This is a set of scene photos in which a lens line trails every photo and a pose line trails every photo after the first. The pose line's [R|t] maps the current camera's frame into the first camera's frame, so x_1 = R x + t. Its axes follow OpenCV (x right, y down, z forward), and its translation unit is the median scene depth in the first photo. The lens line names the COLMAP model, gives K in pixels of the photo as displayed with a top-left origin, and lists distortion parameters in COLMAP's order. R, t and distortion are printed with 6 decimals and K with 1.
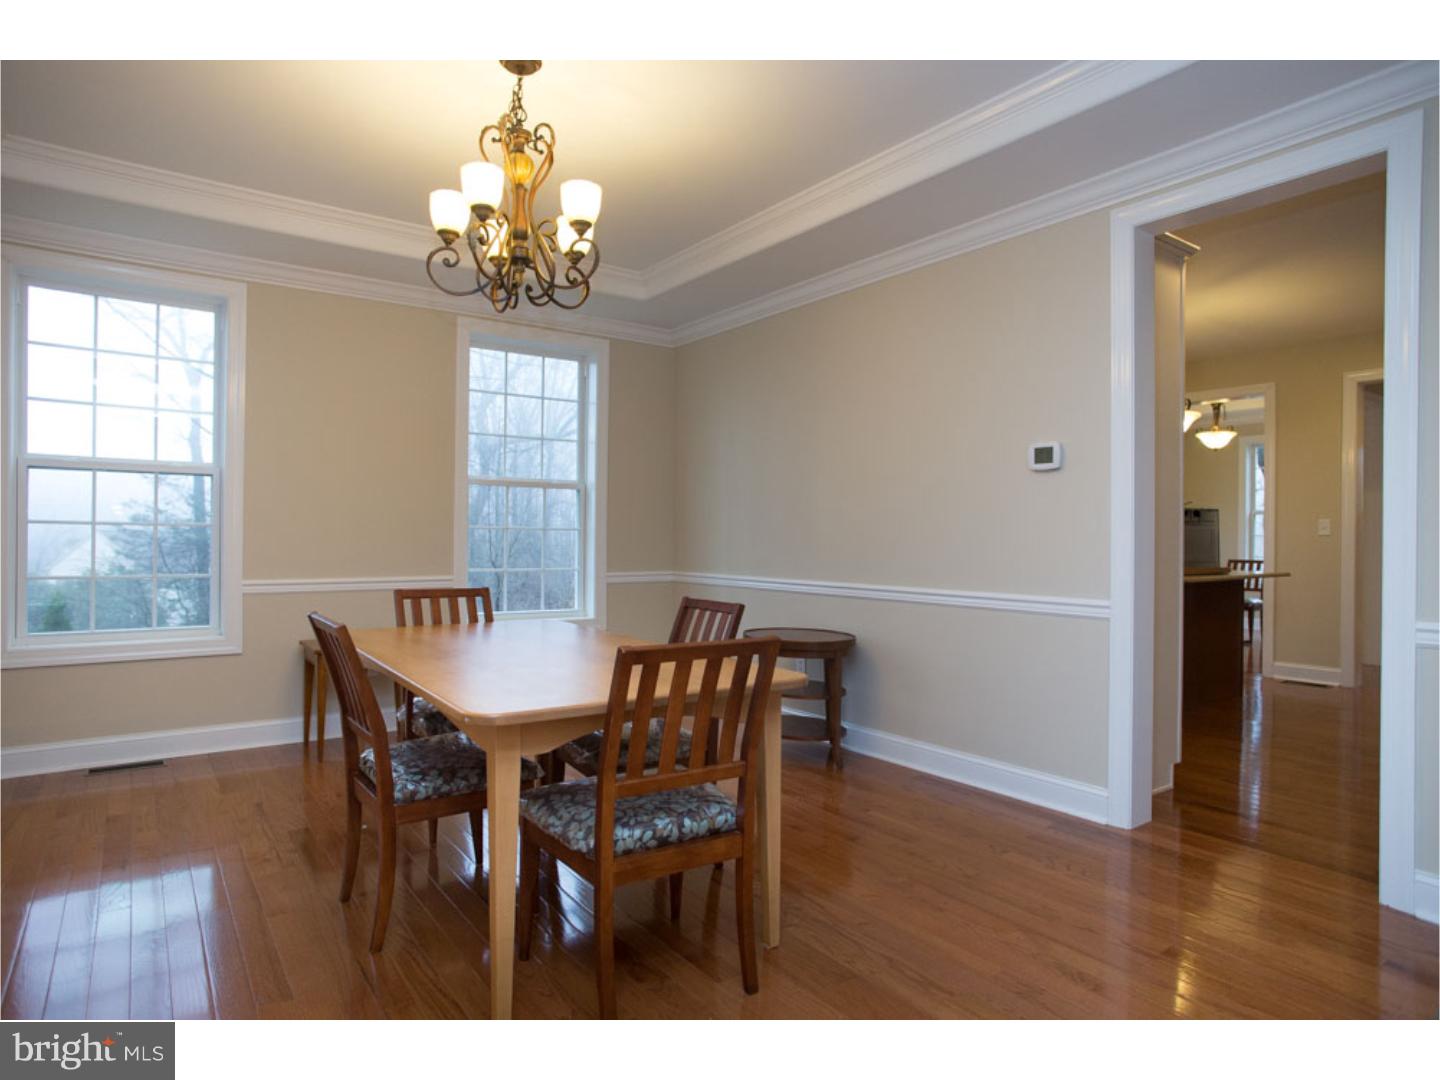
lens RADIAL K [[865.0, 0, 715.2], [0, 865.0, 533.8], [0, 0, 1]] dist [-0.003321, -0.000171]
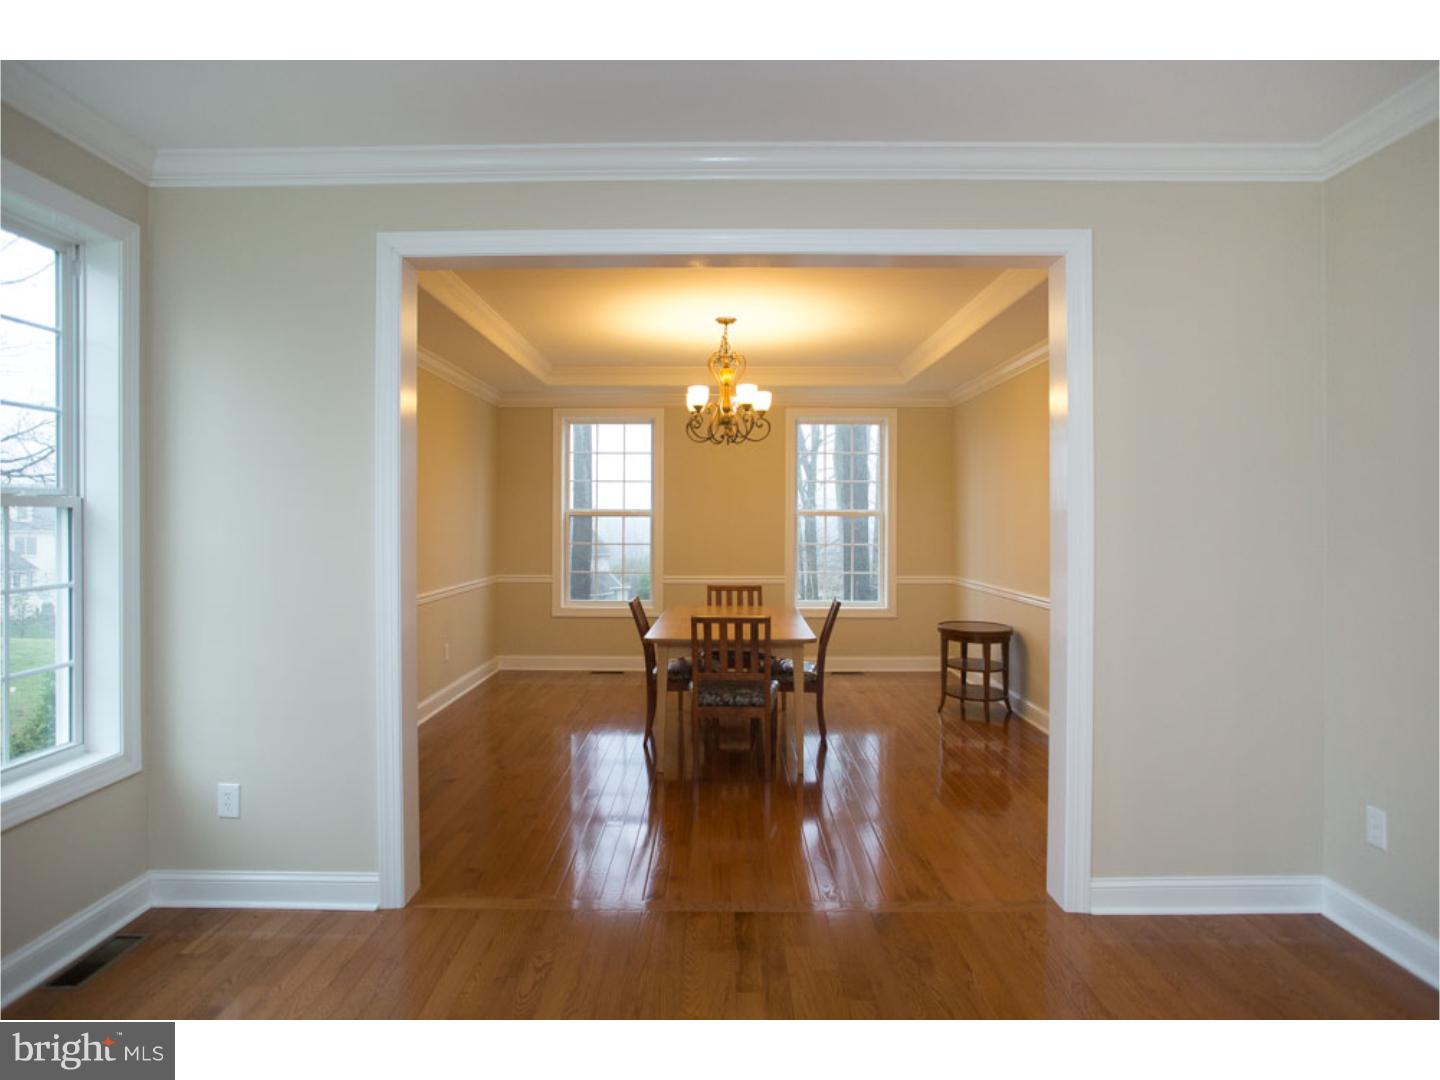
lens RADIAL K [[865.0, 0, 723.1], [0, 865.0, 538.0], [0, 0, 1]] dist [-0.003321, -0.000171]
pose [[0.825229, 0.002875, -0.564790, 0.697460], [0.007027, 0.999857, 0.015357, -0.064123], [0.564754, -0.016642, 0.825092, -0.496379]]
